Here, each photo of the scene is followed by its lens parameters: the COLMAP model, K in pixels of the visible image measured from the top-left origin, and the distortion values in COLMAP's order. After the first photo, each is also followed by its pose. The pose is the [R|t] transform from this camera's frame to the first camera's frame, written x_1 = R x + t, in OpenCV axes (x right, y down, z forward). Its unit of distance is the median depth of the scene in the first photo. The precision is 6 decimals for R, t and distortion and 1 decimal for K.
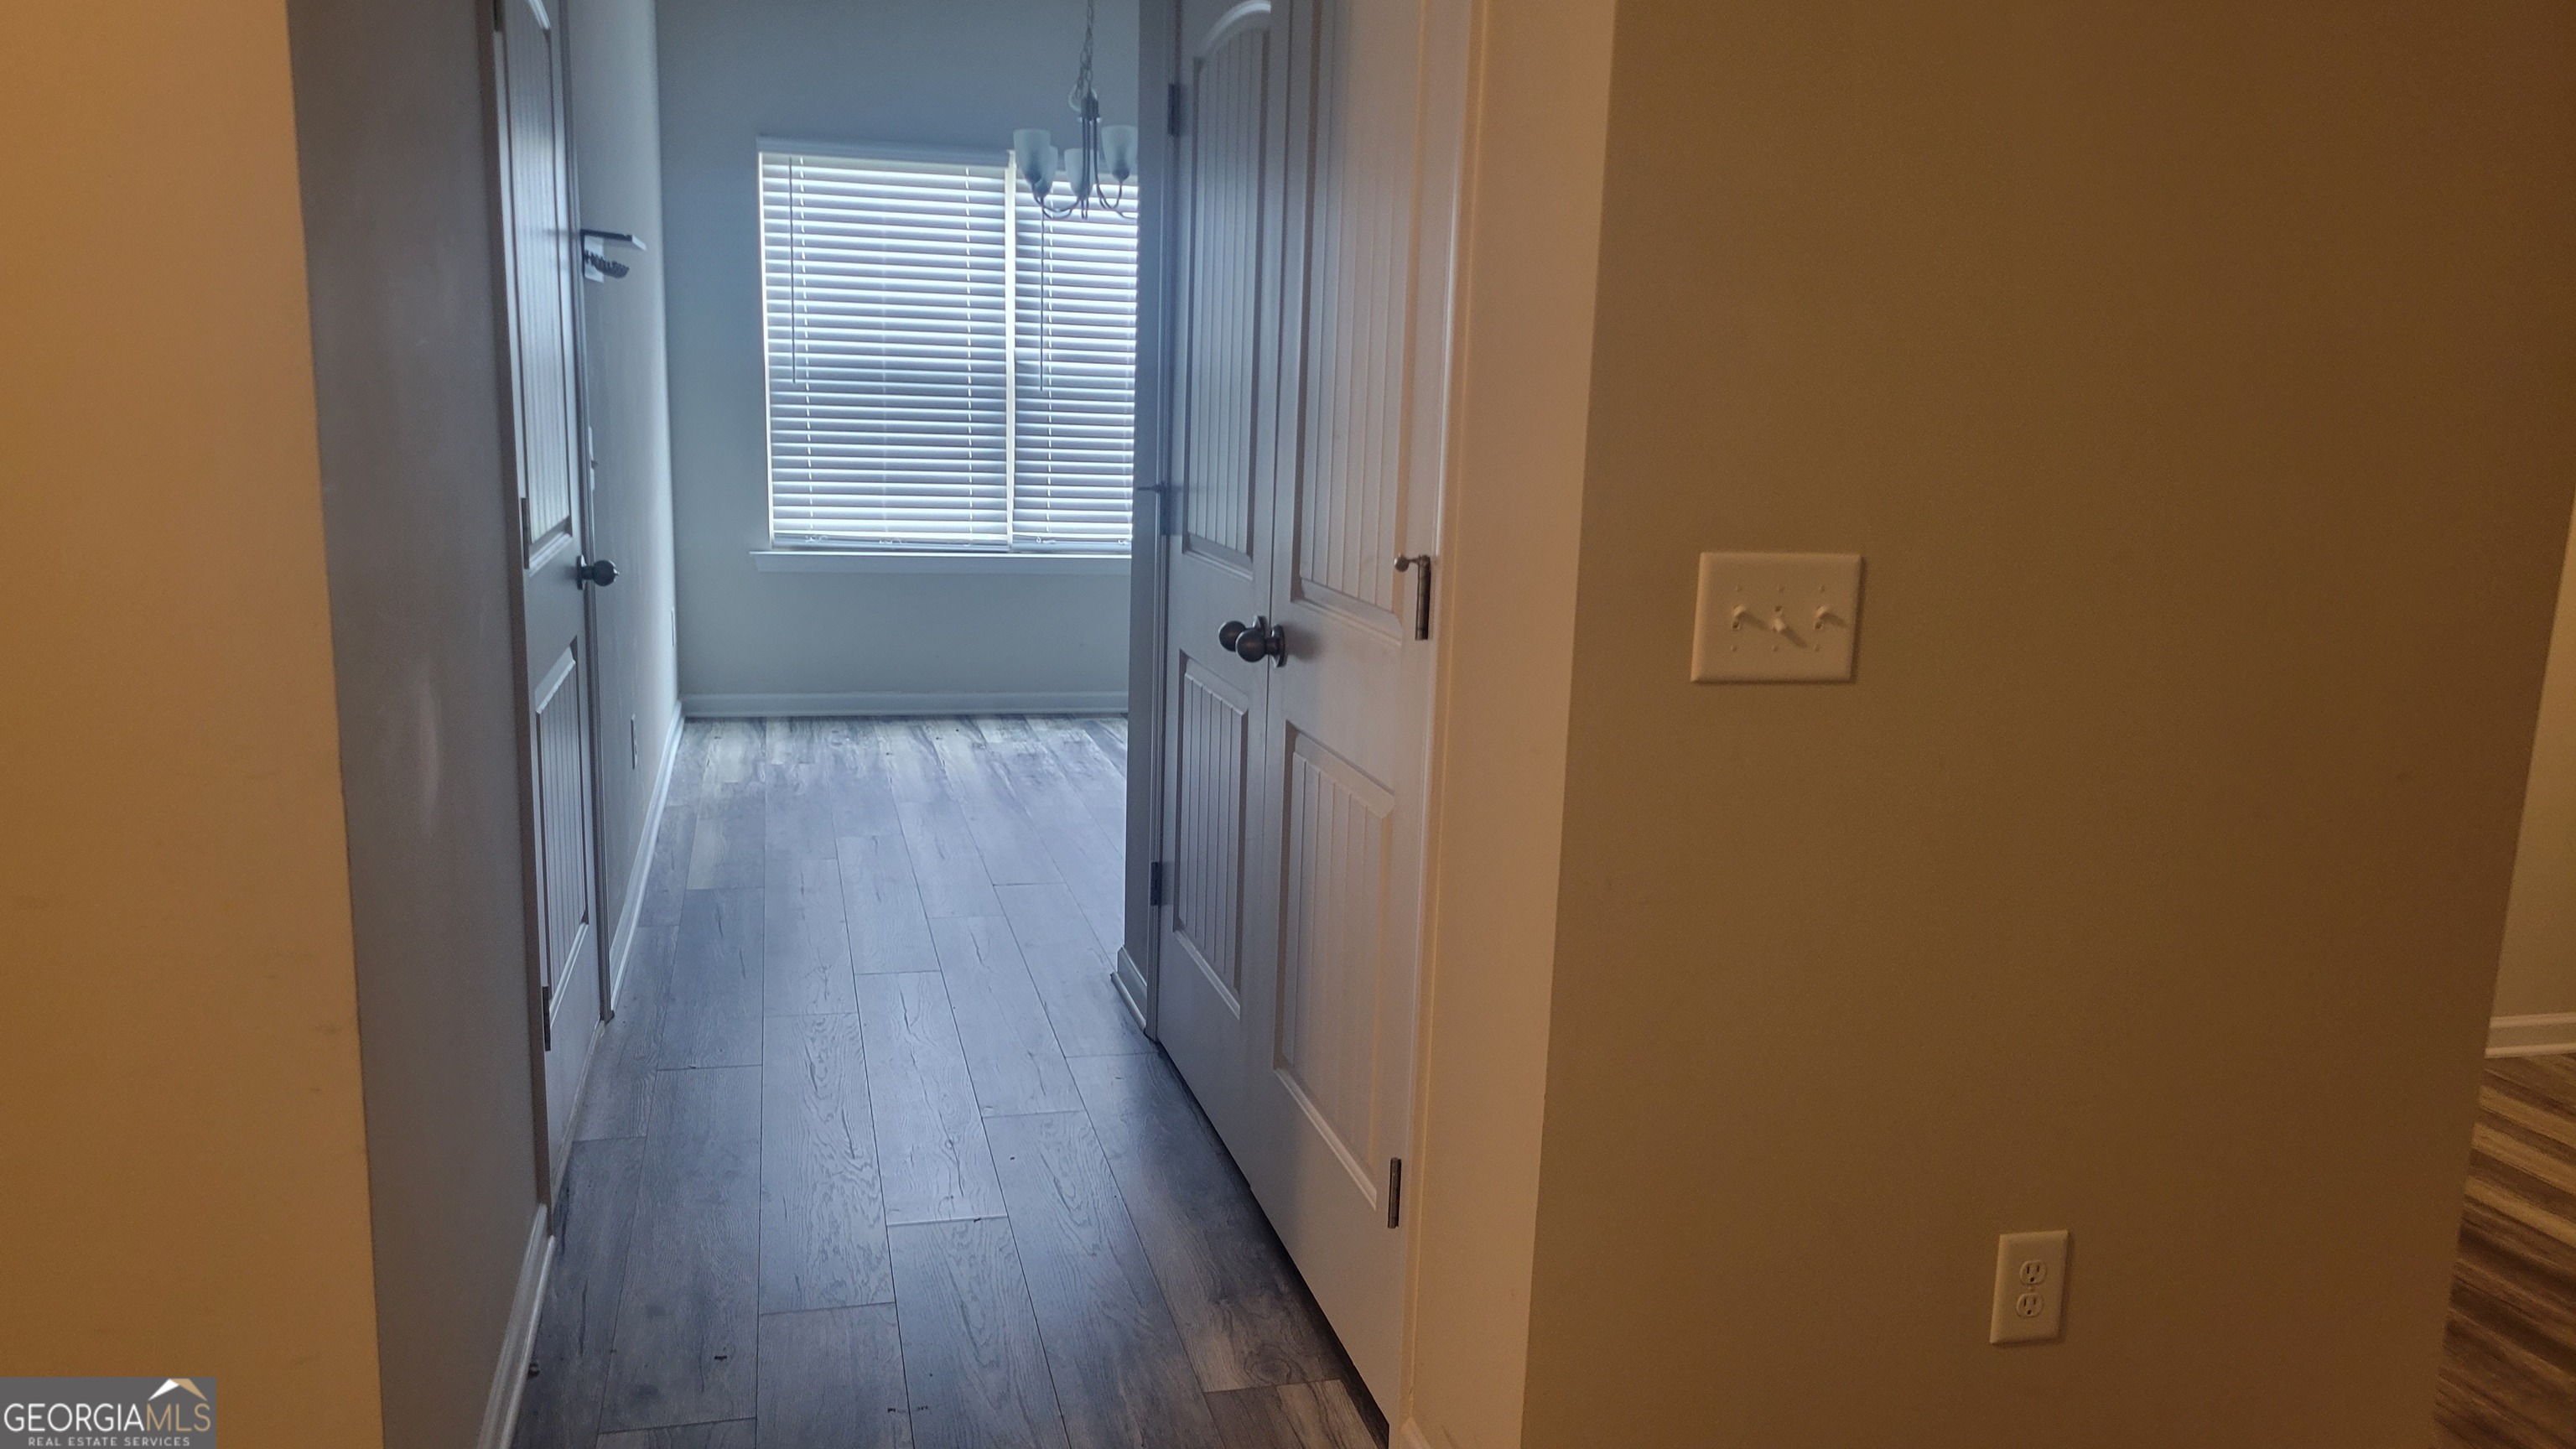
lens RADIAL K [[1950.7, 0, 1286.1], [0, 1950.7, 731.7], [0, 0, 1]] dist [0.045262, -0.018550]
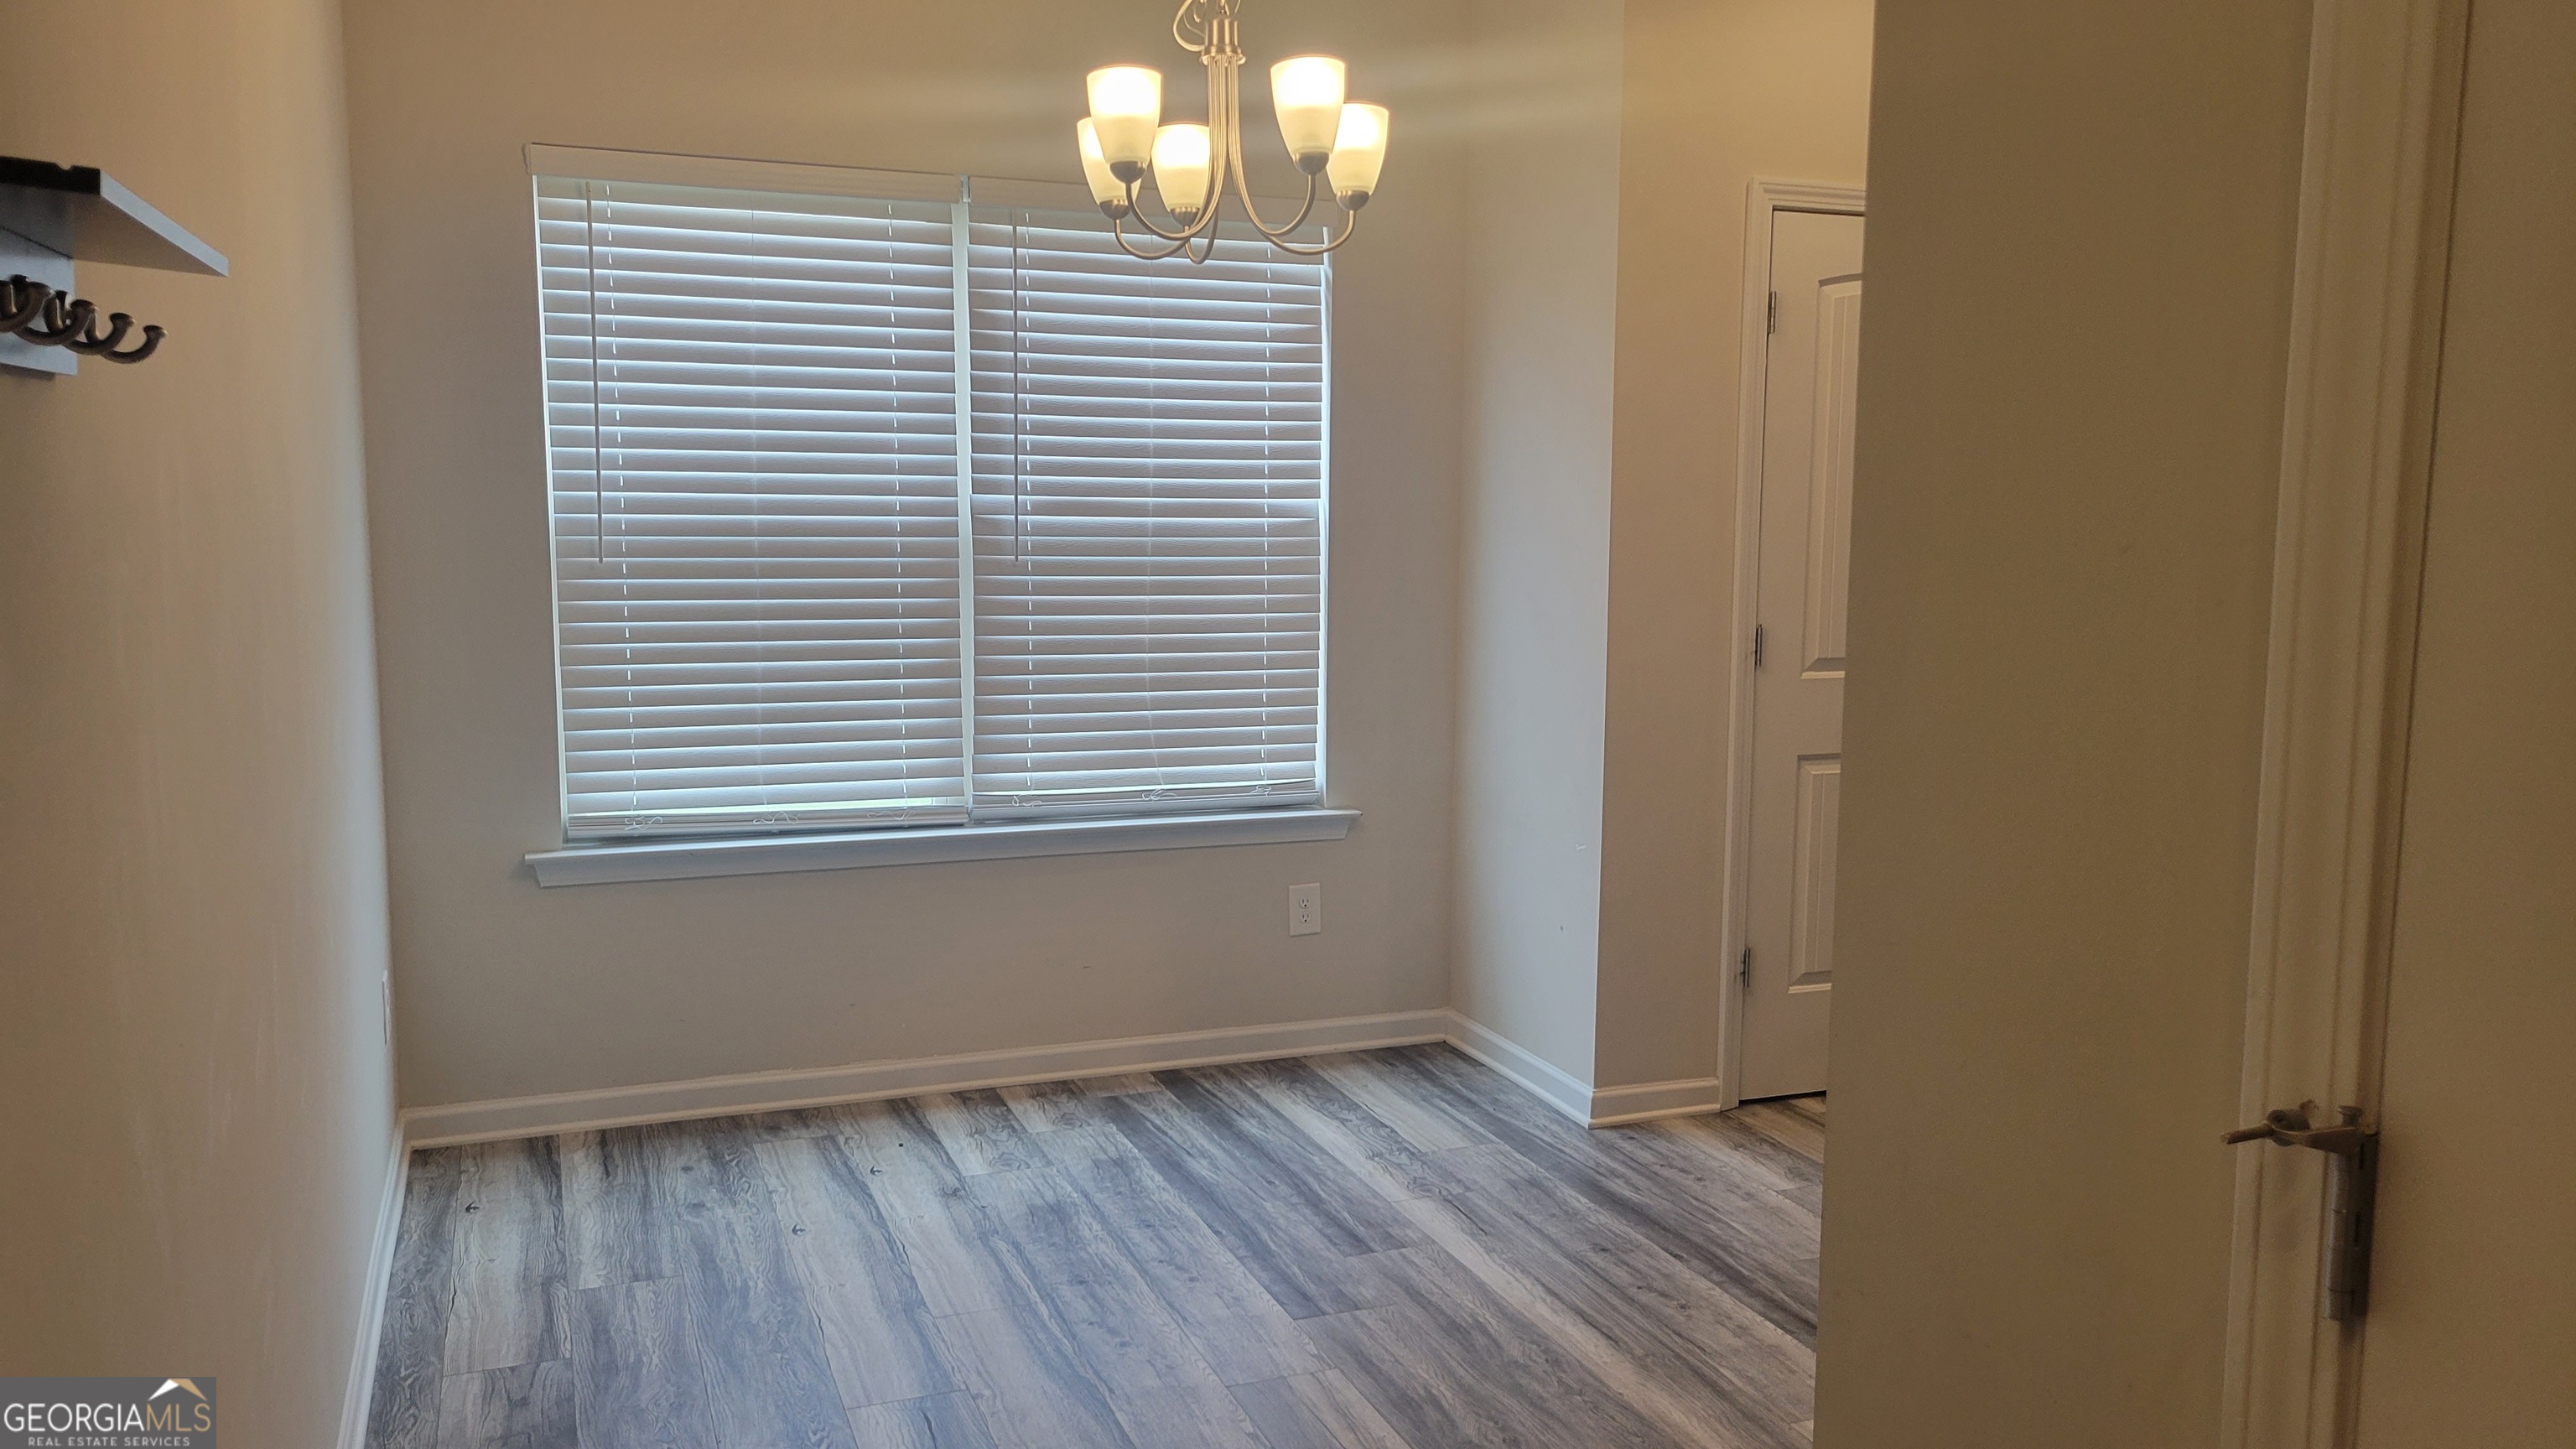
lens RADIAL K [[1950.7, 0, 1291.3], [0, 1950.7, 705.5], [0, 0, 1]] dist [0.045262, -0.018550]
pose [[0.992523, -0.036201, 0.116563, -0.114333], [0.044149, 0.996820, -0.066343, -0.086320], [-0.113791, 0.070993, 0.990965, 0.391670]]
